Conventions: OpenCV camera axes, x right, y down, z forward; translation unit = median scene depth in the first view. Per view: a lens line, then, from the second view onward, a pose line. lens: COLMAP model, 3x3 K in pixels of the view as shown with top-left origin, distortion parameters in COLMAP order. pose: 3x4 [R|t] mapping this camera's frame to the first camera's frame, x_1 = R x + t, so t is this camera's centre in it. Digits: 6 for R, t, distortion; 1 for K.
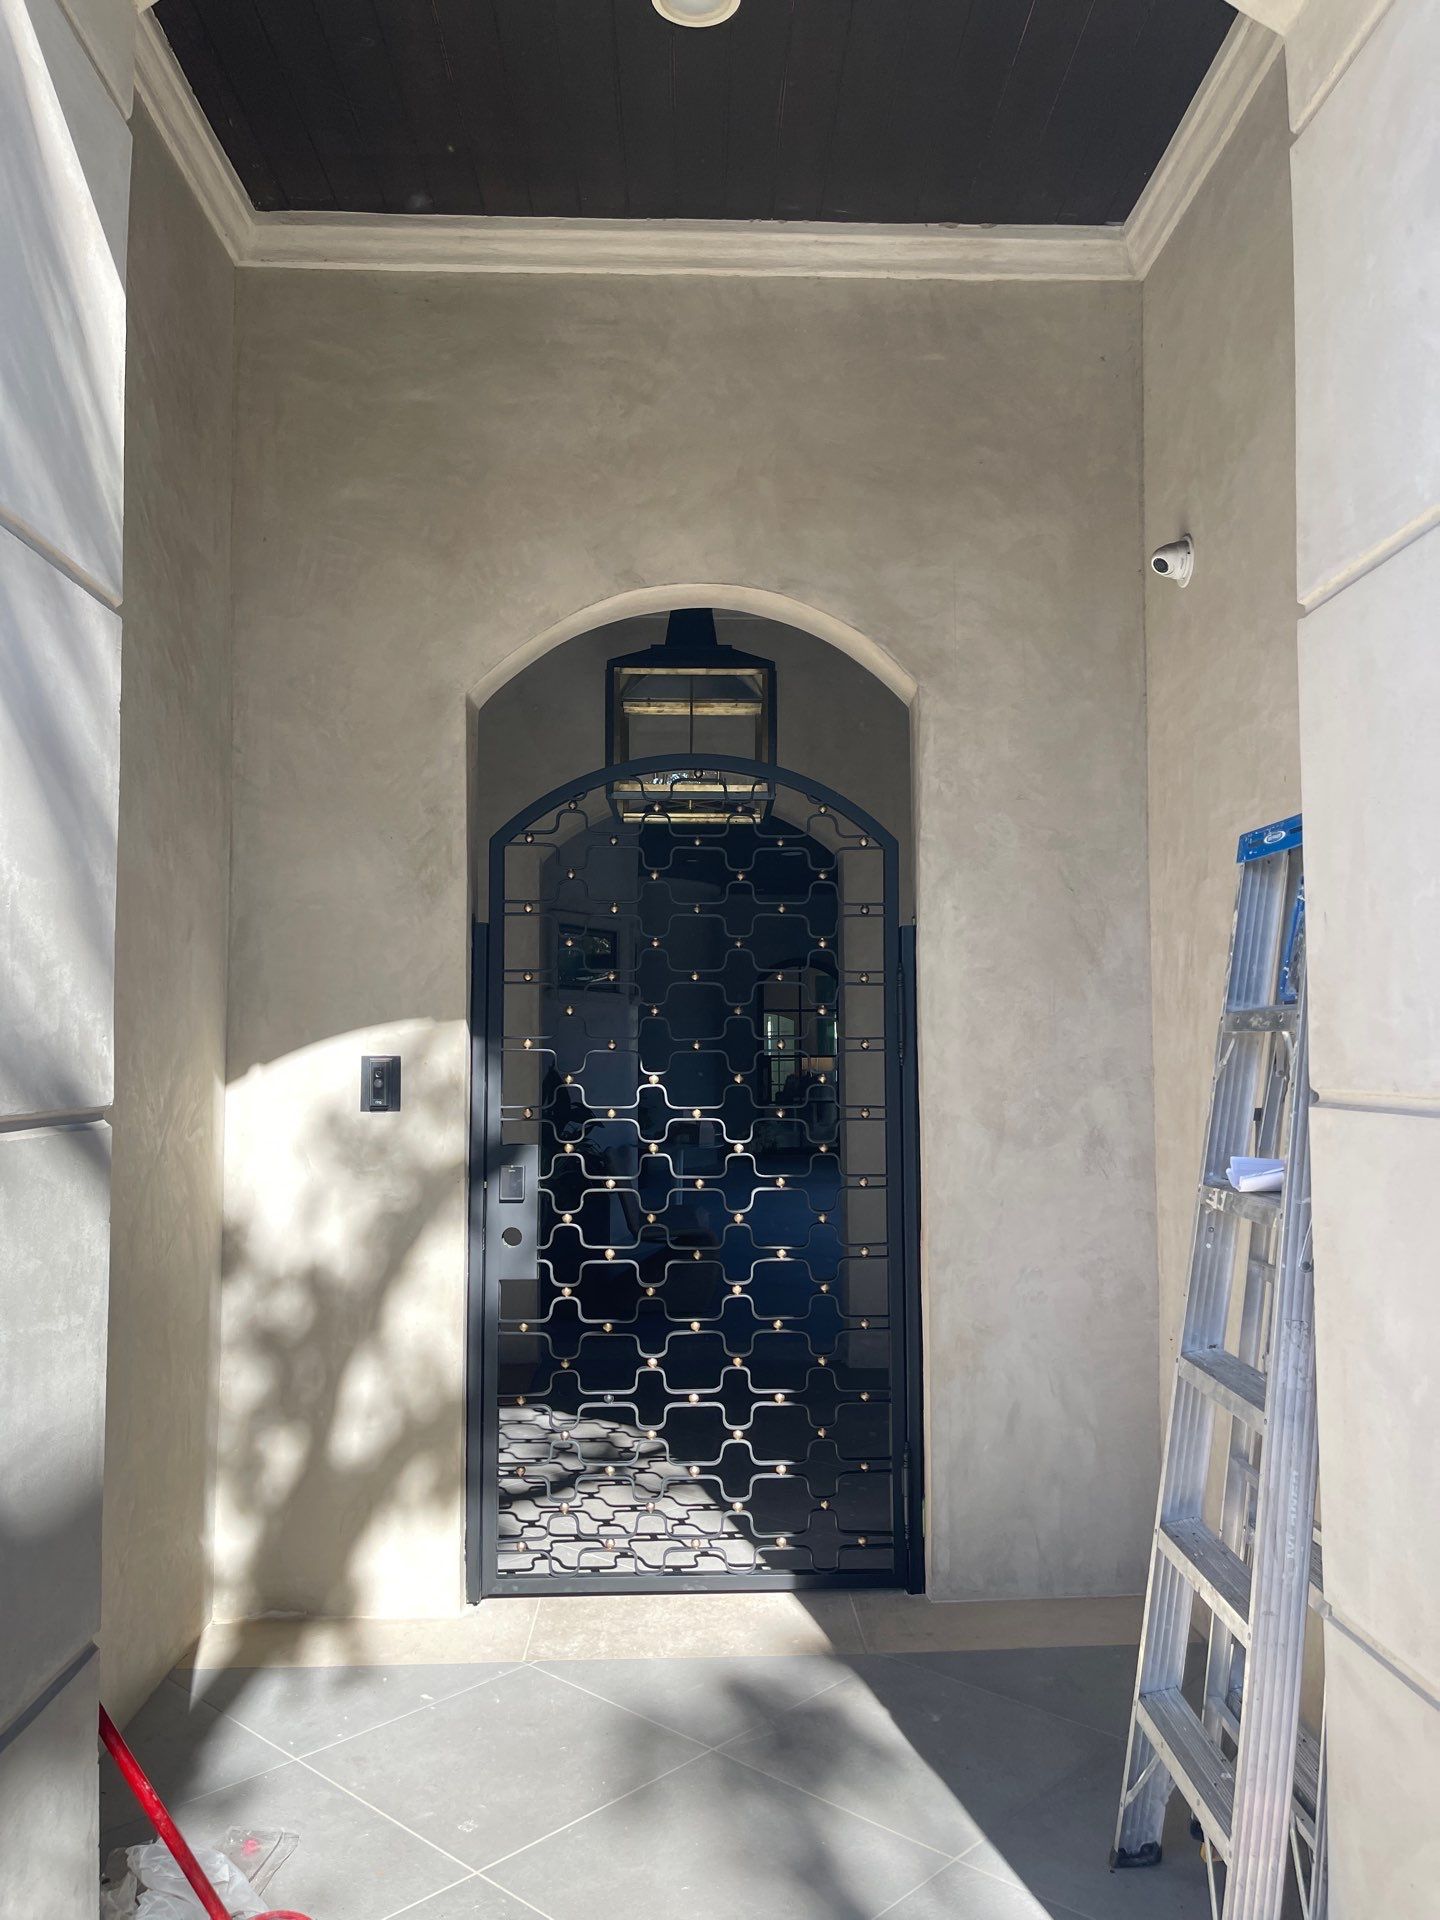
lens RADIAL K [[1416.7, 0, 726.2], [0, 1416.7, 976.8], [0, 0, 1]] dist [0.061673, -0.071737]
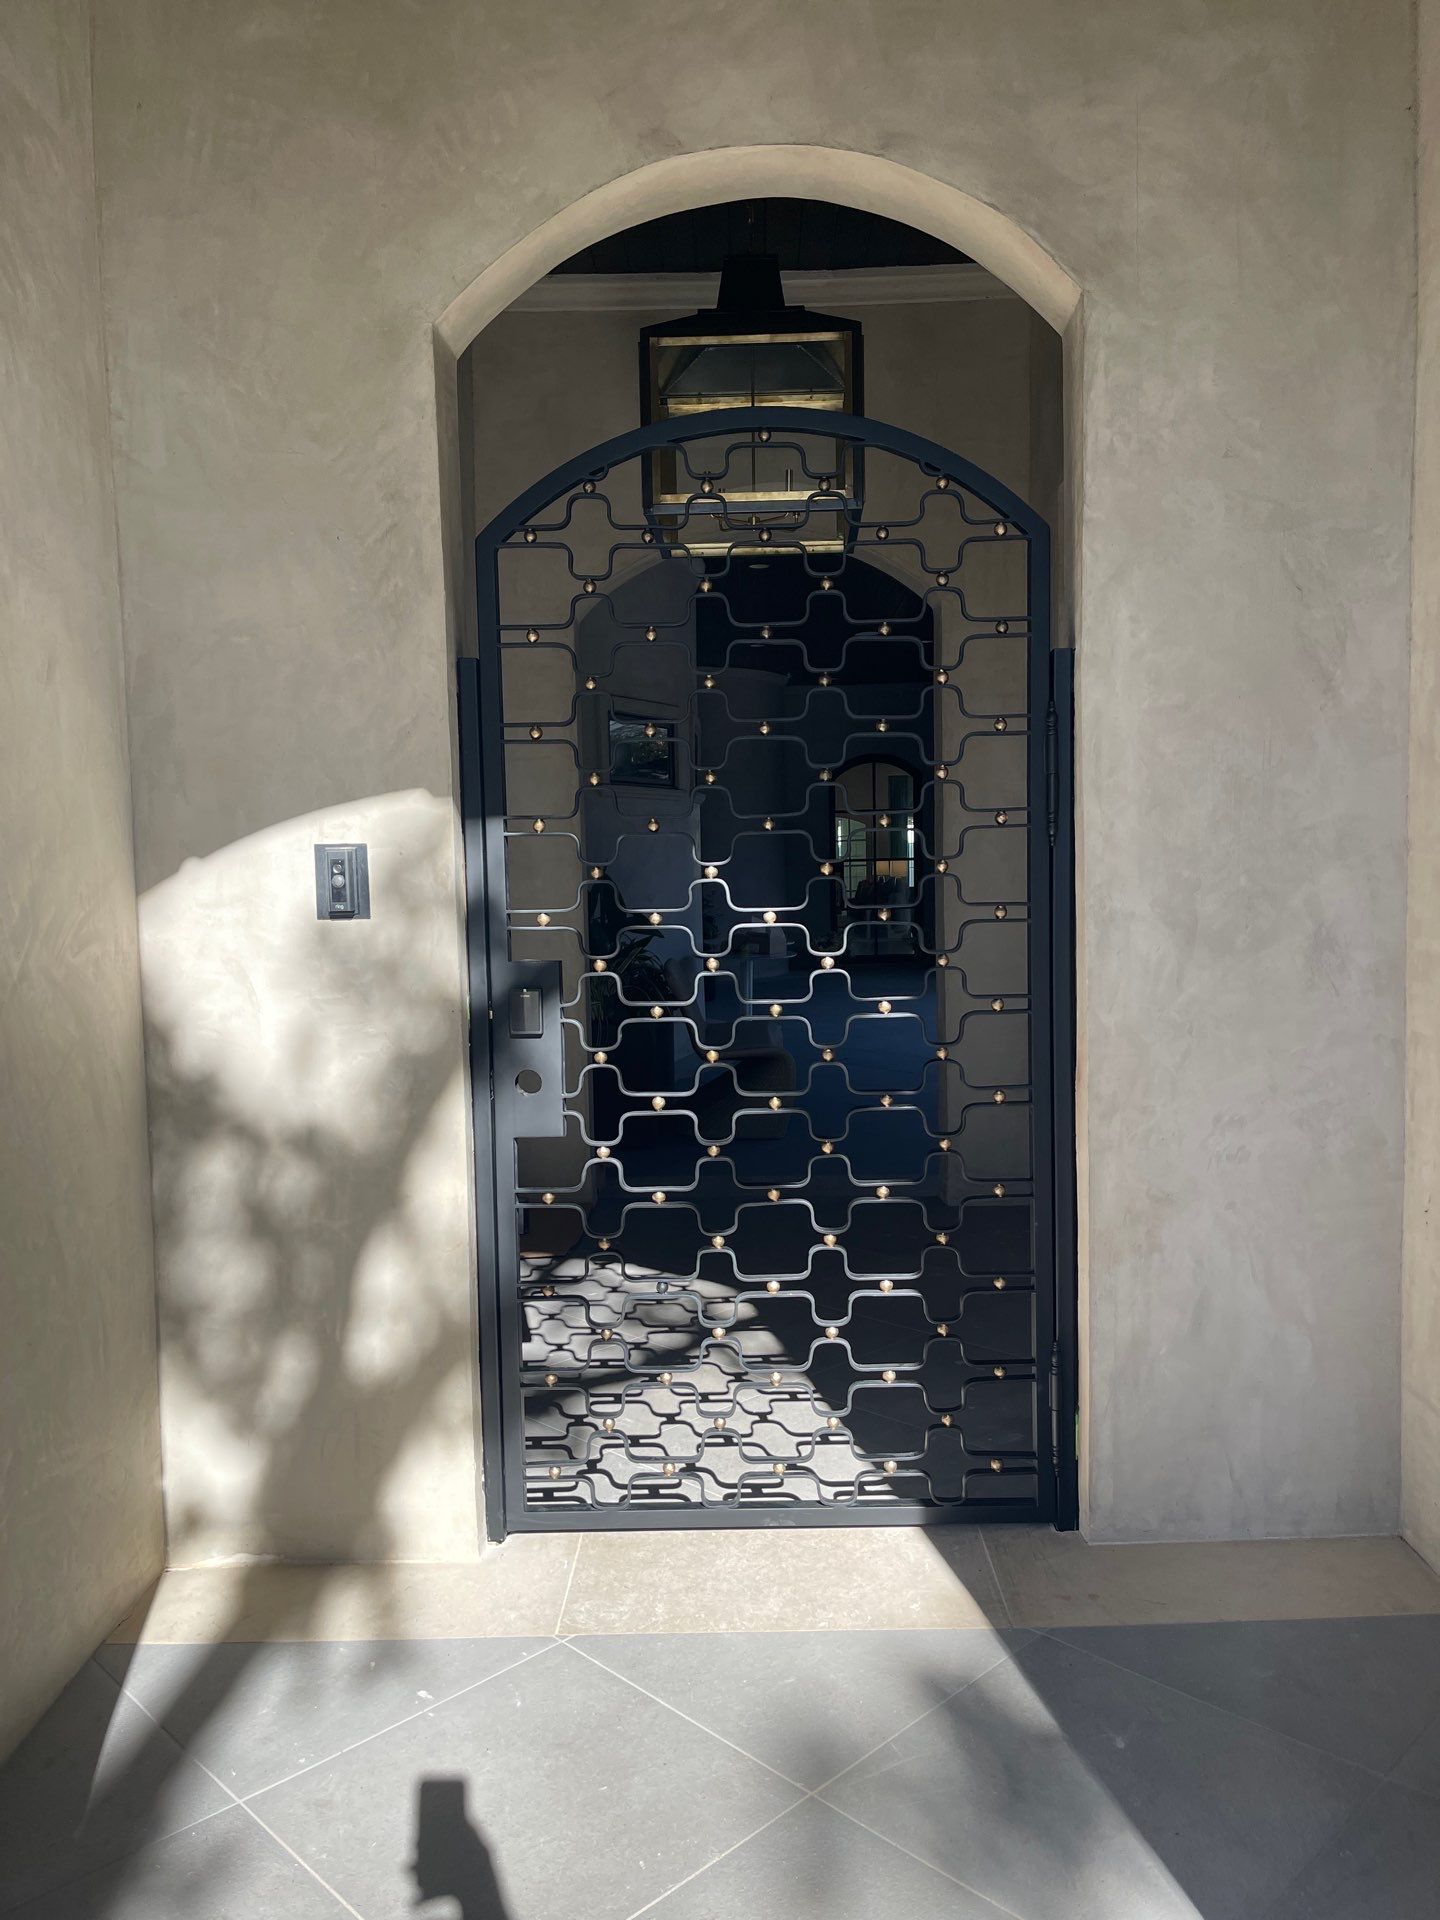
lens RADIAL K [[1416.7, 0, 726.8], [0, 1416.7, 977.6], [0, 0, 1]] dist [0.061673, -0.071737]
pose [[0.998737, -0.014777, -0.048026, -0.008615], [0.021107, 0.990745, 0.134084, 0.028838], [0.045601, -0.134928, 0.989806, 0.265788]]
